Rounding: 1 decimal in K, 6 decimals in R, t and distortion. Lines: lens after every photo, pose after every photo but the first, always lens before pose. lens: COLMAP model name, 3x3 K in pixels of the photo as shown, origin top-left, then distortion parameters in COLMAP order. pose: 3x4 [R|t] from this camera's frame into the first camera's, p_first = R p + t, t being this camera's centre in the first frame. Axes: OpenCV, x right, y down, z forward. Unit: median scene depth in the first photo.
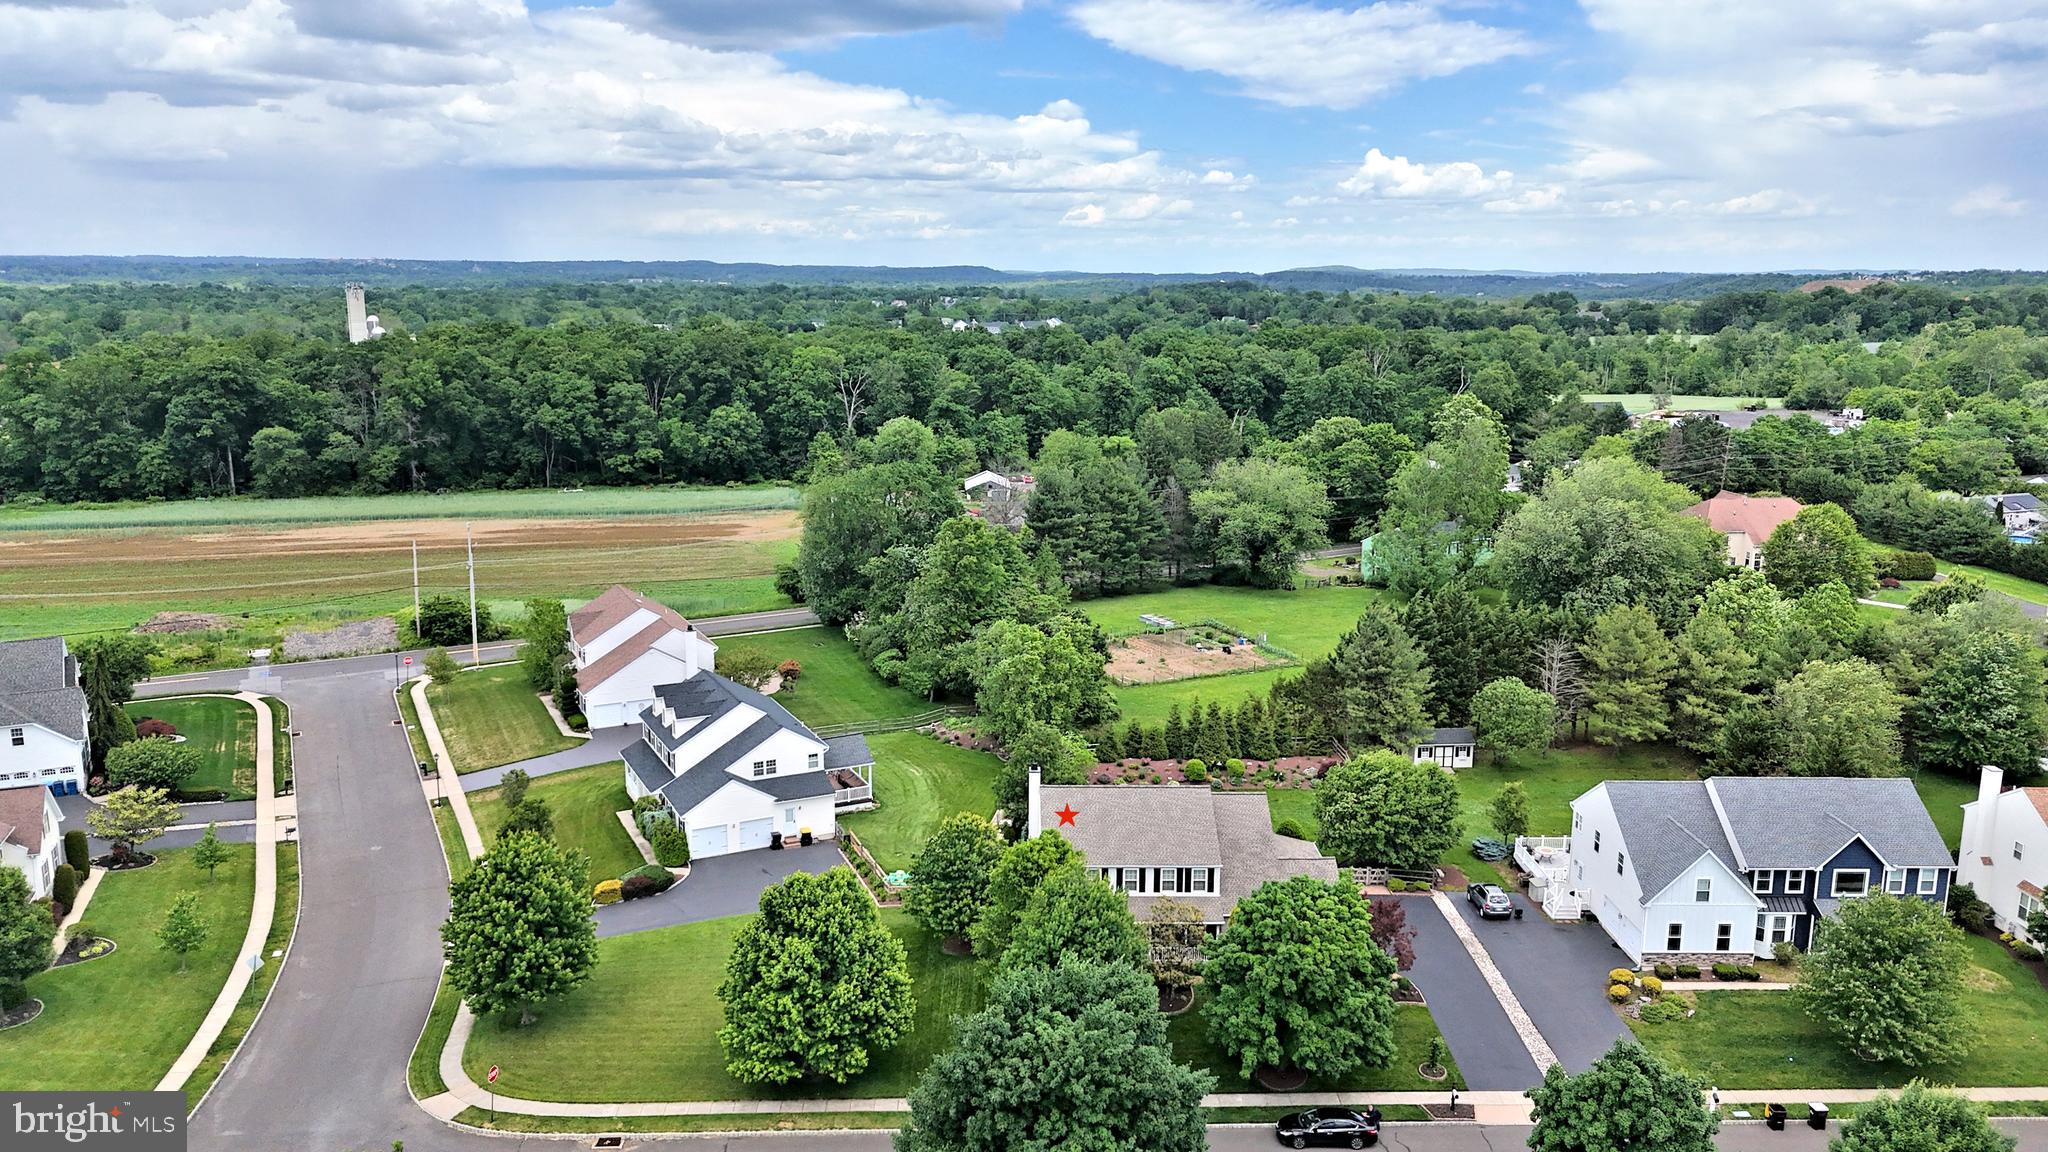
lens RADIAL K [[1511.8, 0, 1019.6], [0, 1511.8, 565.6], [0, 0, 1]] dist [0.068464, -0.065550]
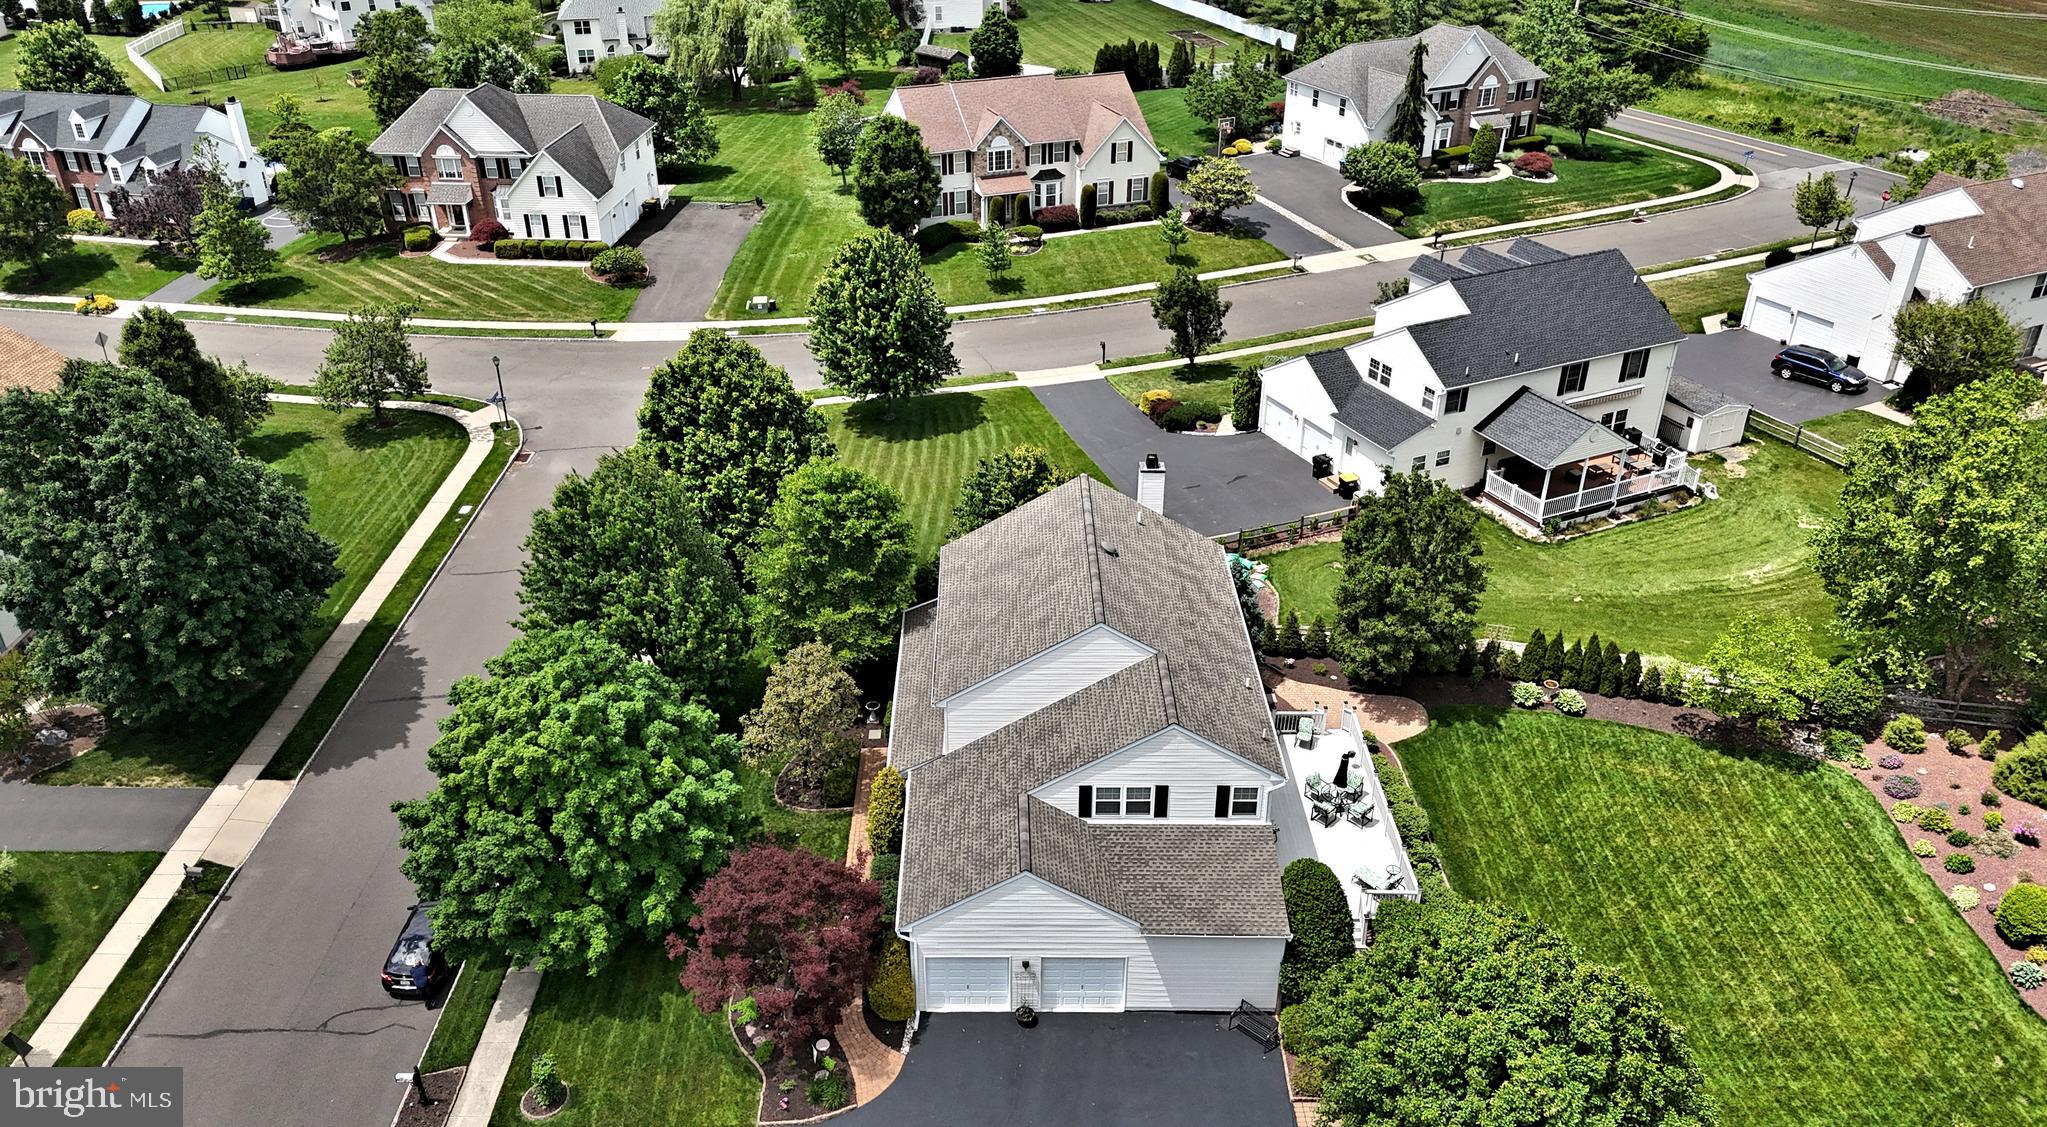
lens RADIAL K [[1526.1, 0, 961.0], [0, 1526.1, 570.1], [0, 0, 1]] dist [0.064002, -0.049335]
pose [[-0.035426, 0.486118, -0.873175, 0.416043], [-0.175836, 0.857061, 0.484281, -0.077529], [0.983782, 0.170691, 0.055115, 0.691585]]
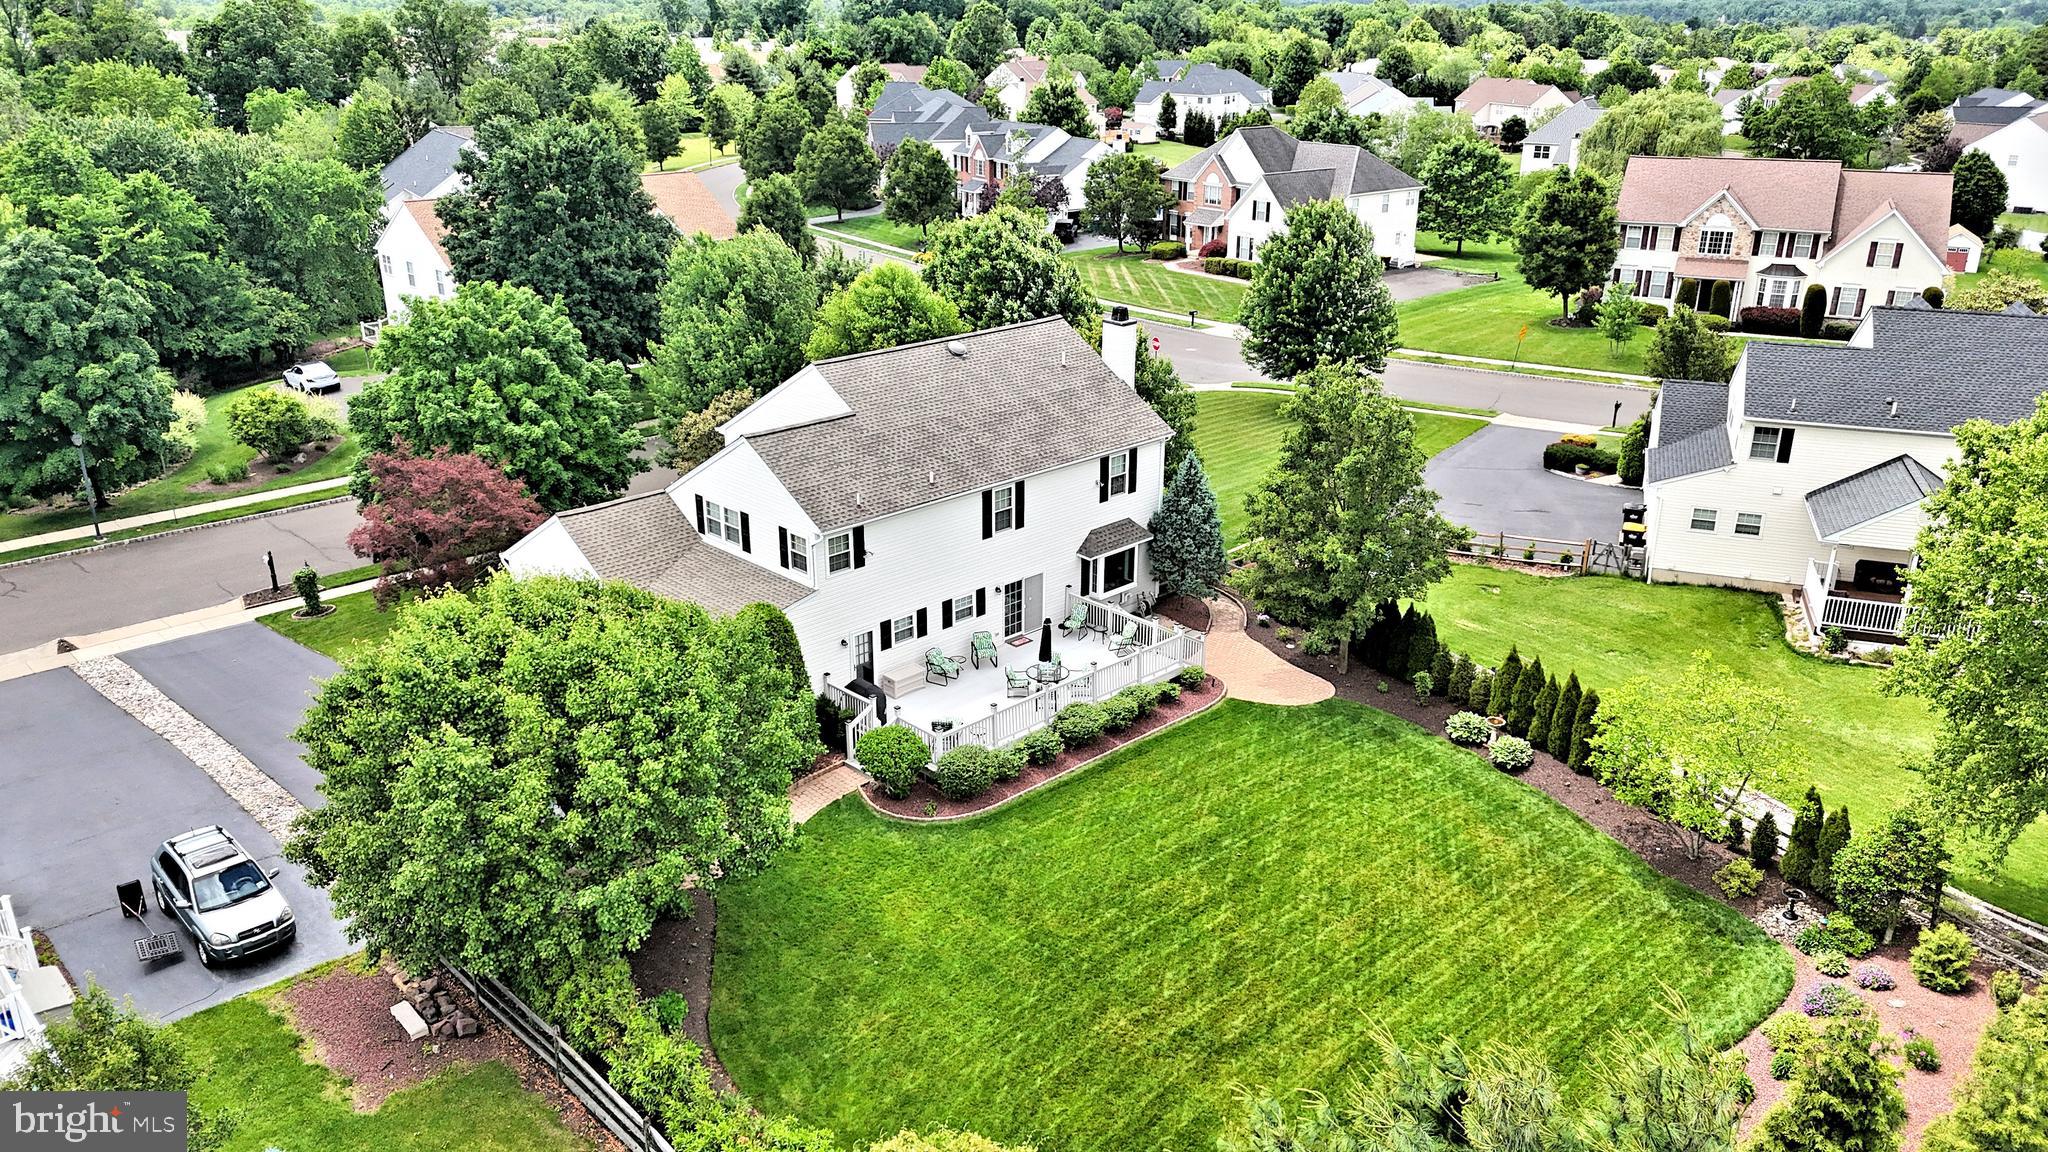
lens RADIAL K [[1511.8, 0, 1017.7], [0, 1511.8, 569.9], [0, 0, 1]] dist [0.068464, -0.065550]
pose [[-0.727274, 0.236417, -0.644344, 0.300110], [-0.136814, 0.870025, 0.473644, -0.024632], [0.672572, 0.432625, -0.600402, 1.017138]]
